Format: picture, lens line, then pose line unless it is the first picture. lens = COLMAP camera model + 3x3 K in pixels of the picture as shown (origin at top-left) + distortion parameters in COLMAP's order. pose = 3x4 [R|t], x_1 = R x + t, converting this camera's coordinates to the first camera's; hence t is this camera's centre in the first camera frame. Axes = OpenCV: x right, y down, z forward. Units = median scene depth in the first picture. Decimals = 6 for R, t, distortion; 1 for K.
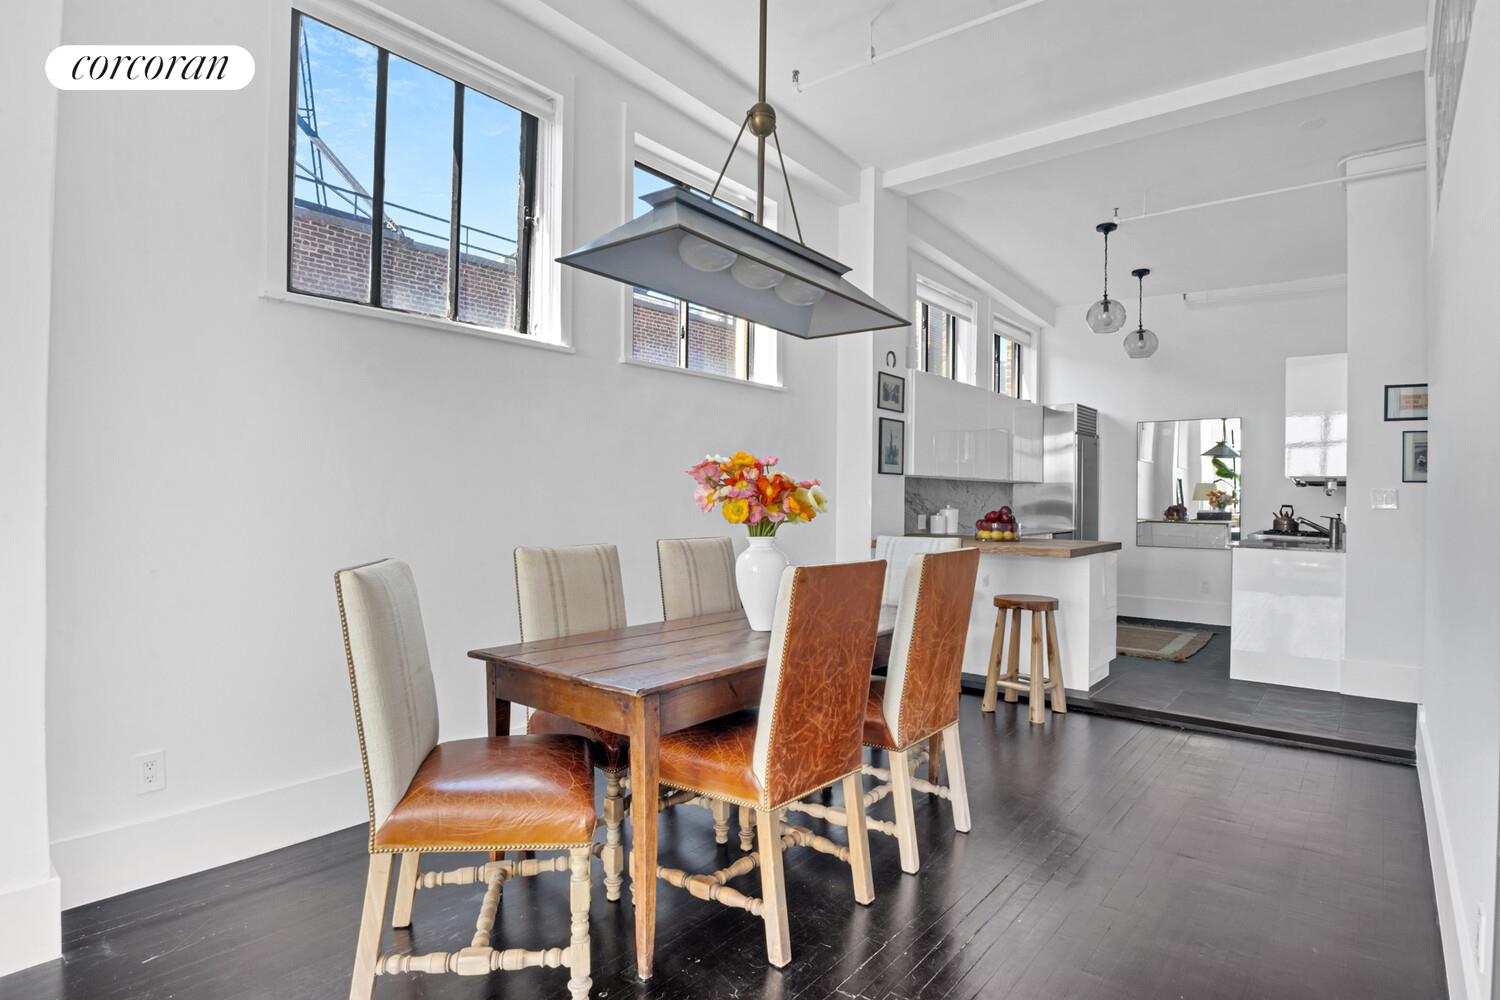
lens RADIAL K [[791.3, 0, 750.0], [0, 791.3, 500.0], [0, 0, 1]] dist [0.000751, -0.000054]
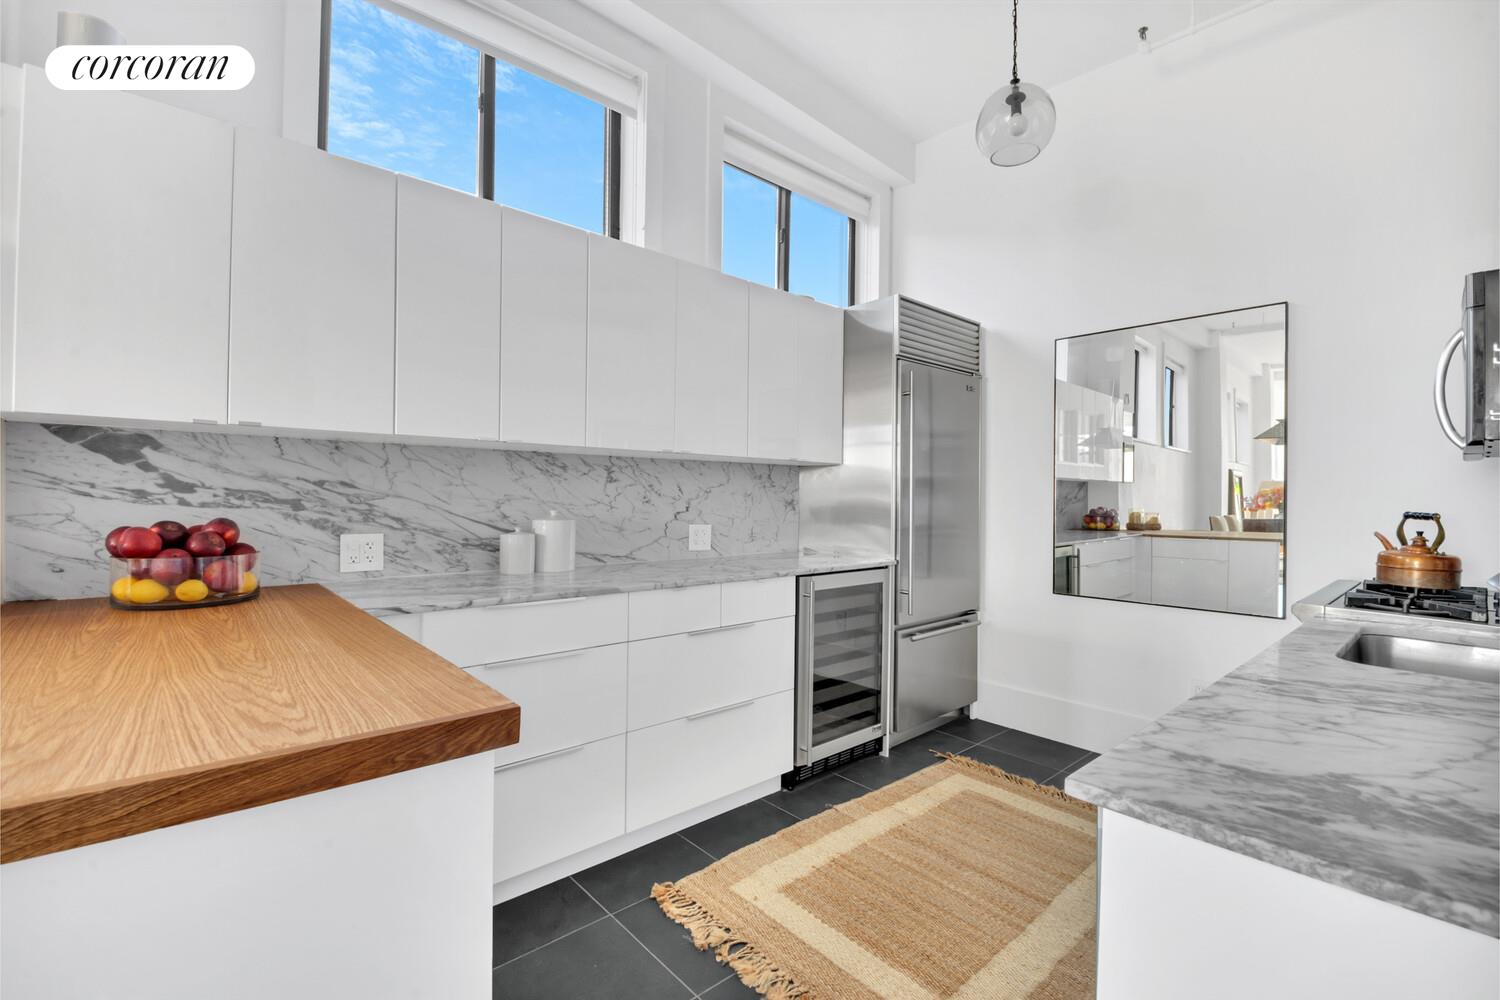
lens RADIAL K [[661.3, 0, 750.0], [0, 661.3, 500.0], [0, 0, 1]] dist [0.000025, -0.000115]
pose [[0.987269, 0.001491, -0.159053, 0.408735], [-0.001550, 0.999999, -0.000250, 0.000925], [0.159053, 0.000494, 0.987270, 0.628626]]
